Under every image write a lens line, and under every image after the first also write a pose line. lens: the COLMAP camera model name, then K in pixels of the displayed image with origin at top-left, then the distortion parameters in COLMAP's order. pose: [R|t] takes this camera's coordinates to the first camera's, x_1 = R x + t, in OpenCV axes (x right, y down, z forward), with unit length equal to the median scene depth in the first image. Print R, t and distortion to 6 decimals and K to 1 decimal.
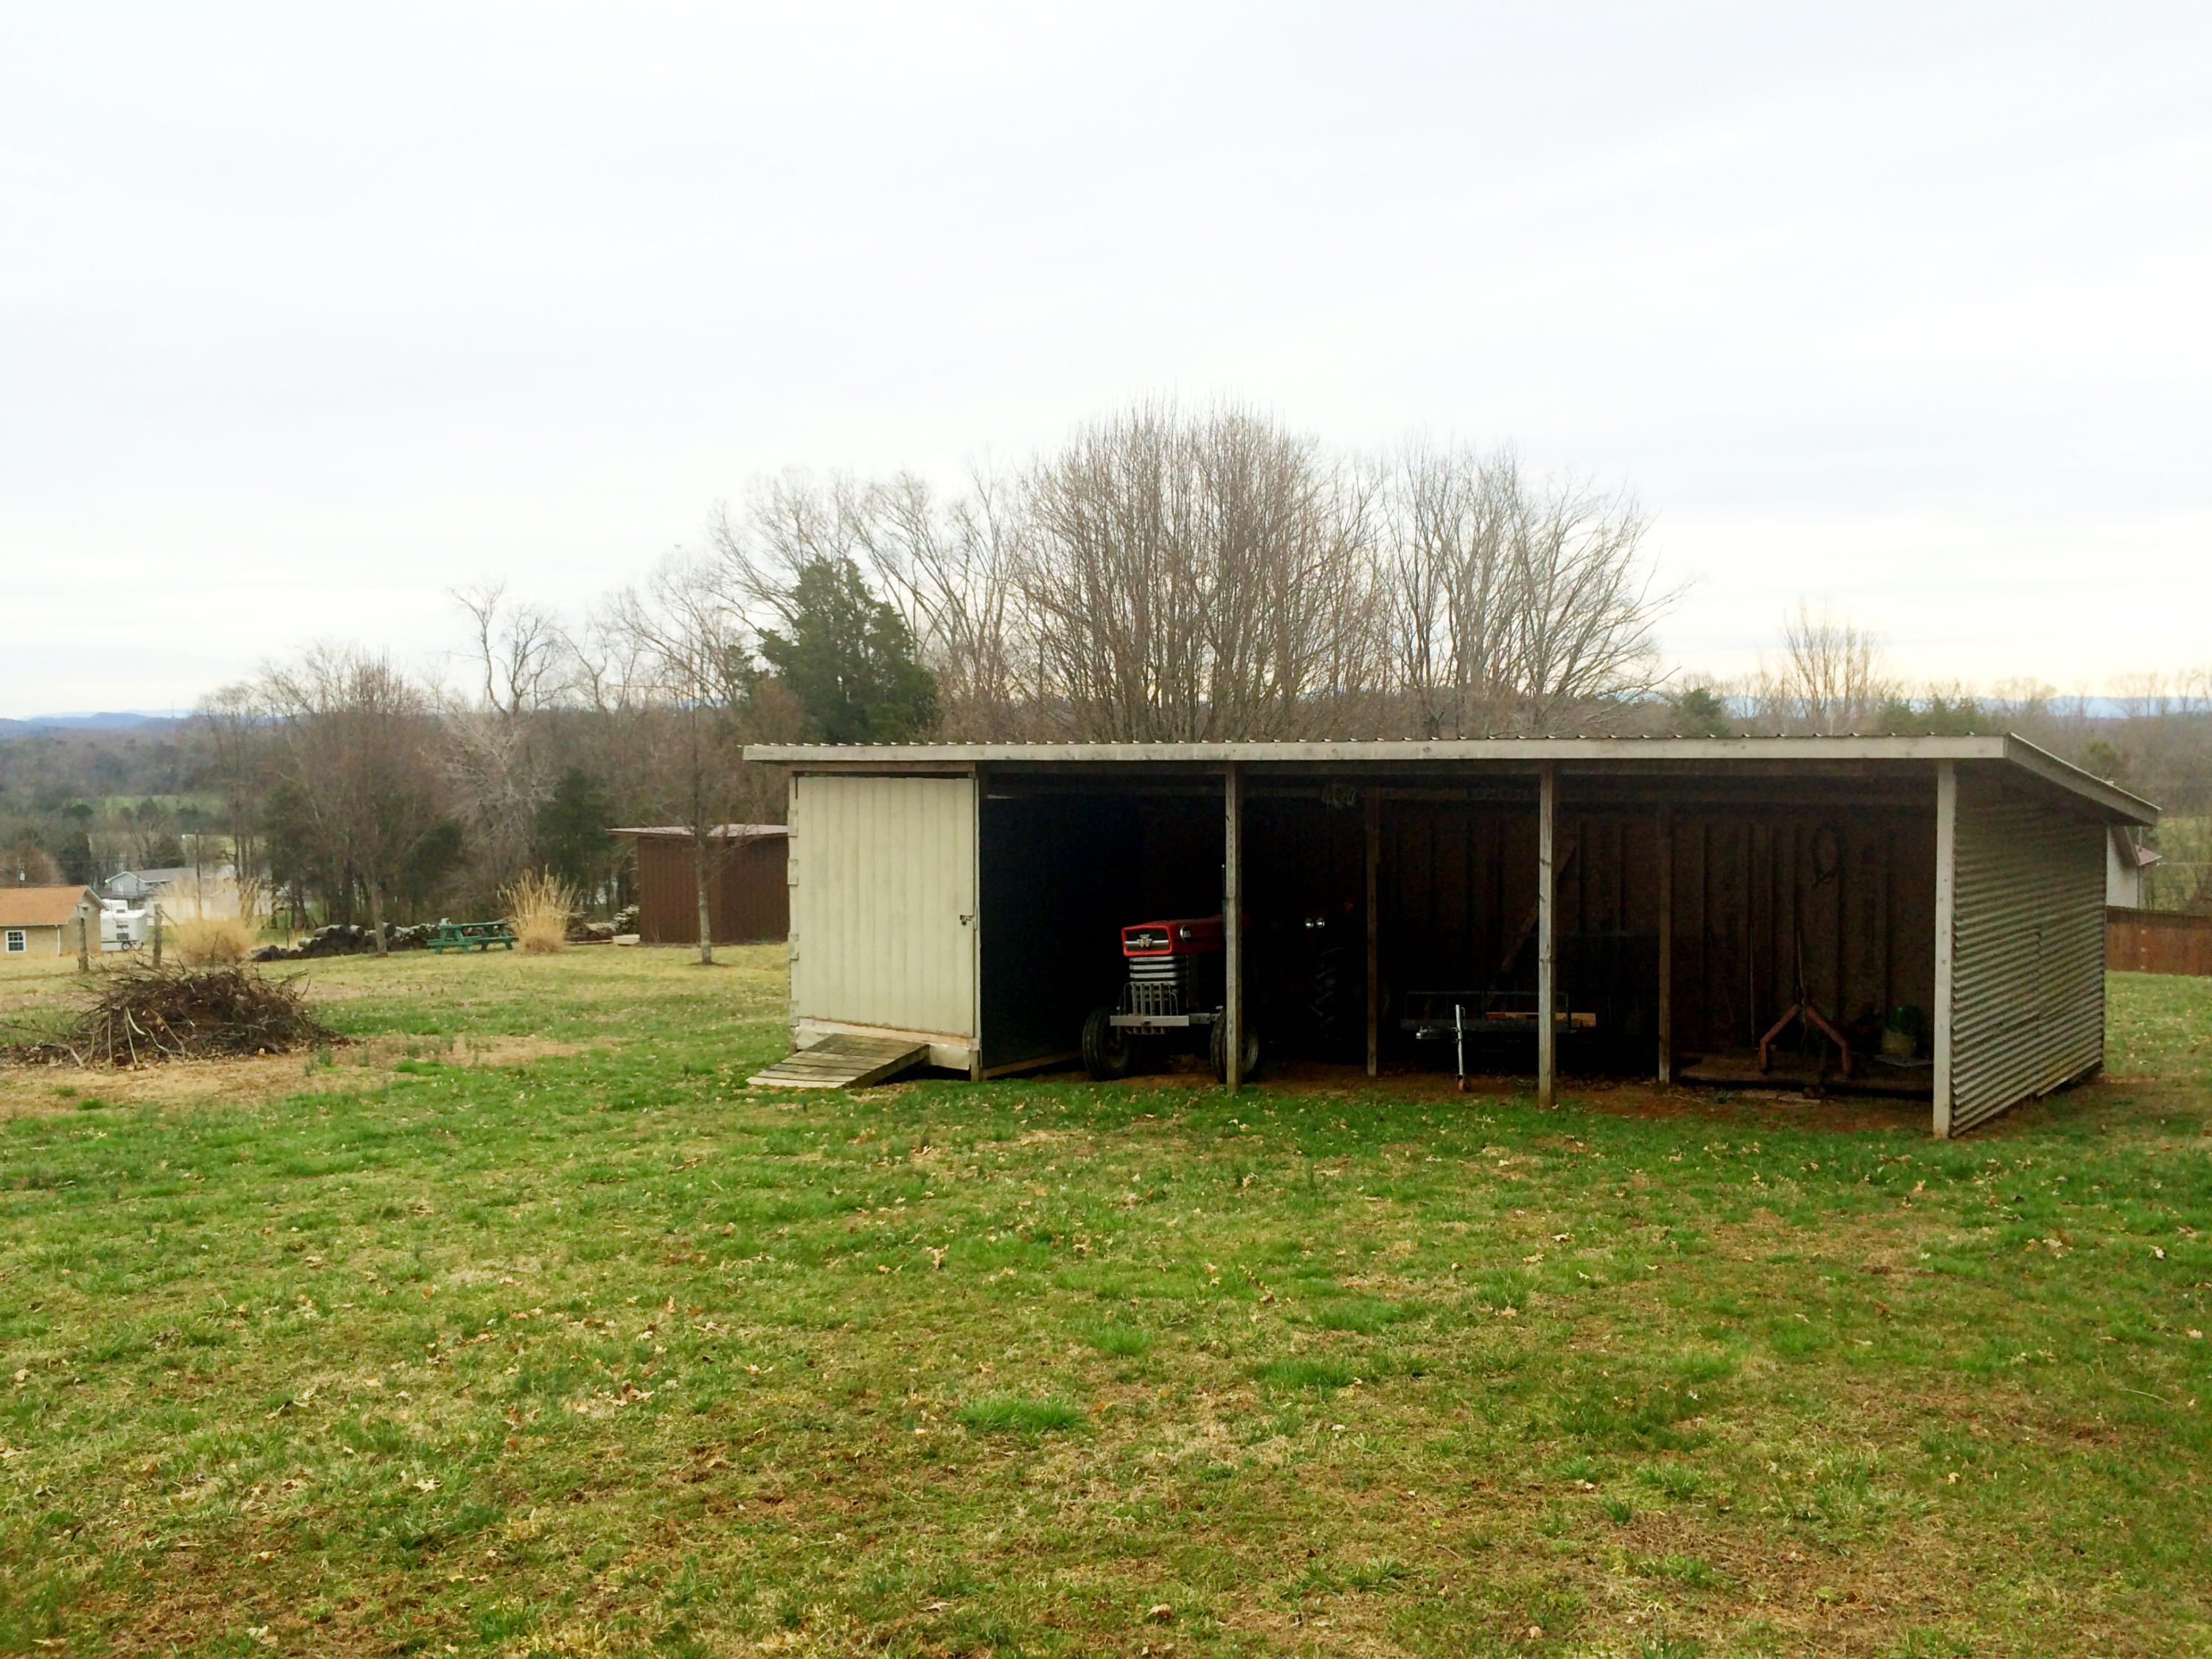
lens RADIAL K [[1868.0, 0, 1100.1], [0, 1868.0, 832.1], [0, 0, 1]] dist [0.072331, -0.105082]
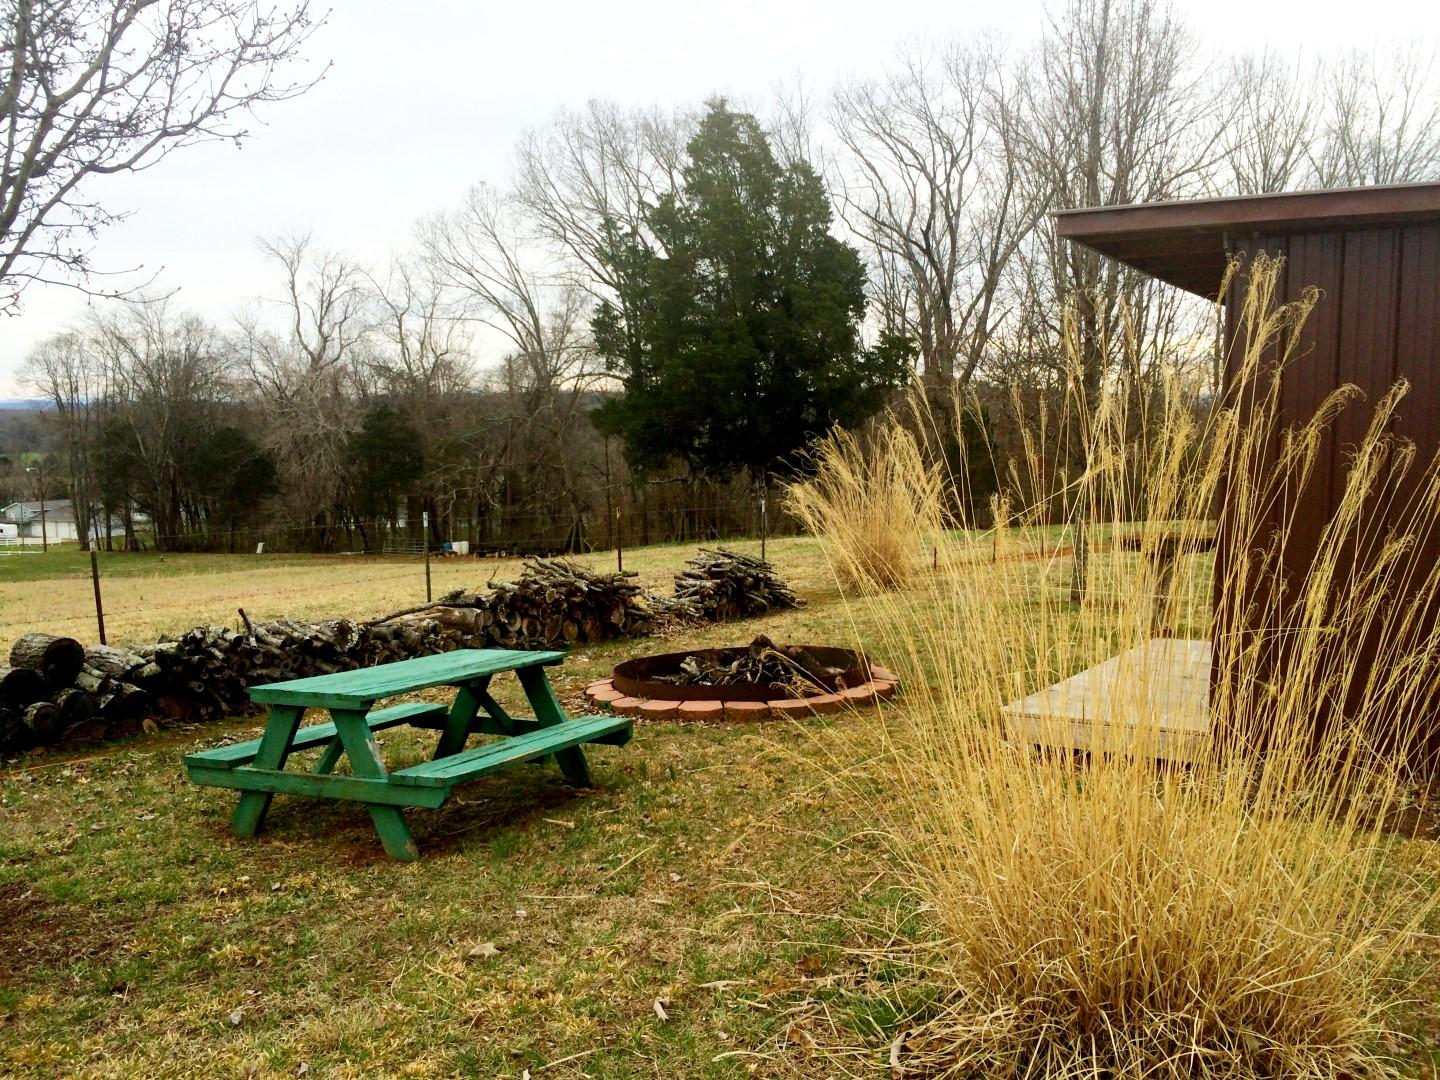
lens RADIAL K [[1216.1, 0, 716.2], [0, 1216.1, 541.7], [0, 0, 1]] dist [0.072331, -0.105082]
pose [[0.999812, 0.001623, 0.019306, -0.095998], [-0.002638, 0.998608, 0.052687, 0.007020], [-0.019194, -0.052728, 0.998424, 0.278697]]
